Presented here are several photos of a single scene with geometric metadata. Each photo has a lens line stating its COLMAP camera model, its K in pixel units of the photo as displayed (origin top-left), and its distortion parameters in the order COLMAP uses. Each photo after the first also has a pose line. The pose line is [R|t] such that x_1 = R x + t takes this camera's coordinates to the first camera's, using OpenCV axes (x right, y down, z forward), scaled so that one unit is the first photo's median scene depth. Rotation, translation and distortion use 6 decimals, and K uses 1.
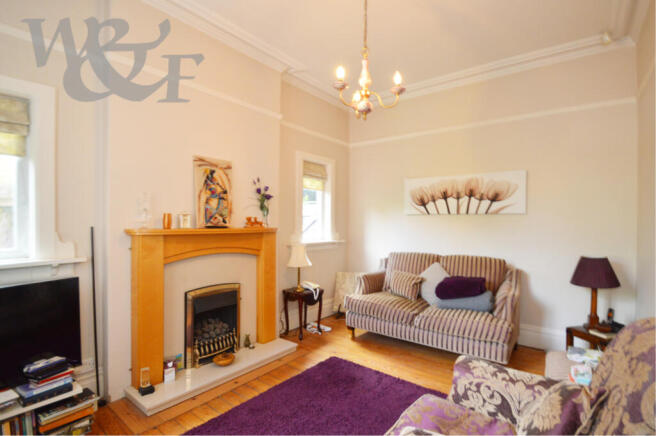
lens RADIAL K [[305.6, 0, 328.0], [0, 305.6, 218.0], [0, 0, 1]] dist [-0.000043, -0.000027]
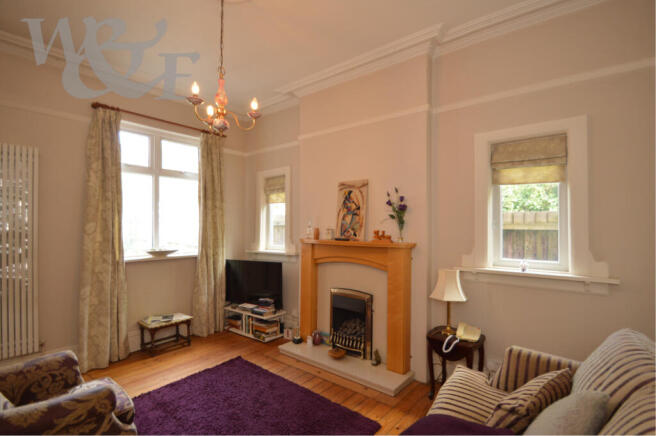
lens RADIAL K [[277.7, 0, 329.4], [0, 277.7, 226.3], [0, 0, 1]] dist [0.000110, 0.000012]
pose [[0.067256, -0.023738, -0.997453, 0.670873], [-0.004126, 0.999702, -0.024070, 0.005304], [0.997727, 0.005734, 0.067138, 0.837327]]
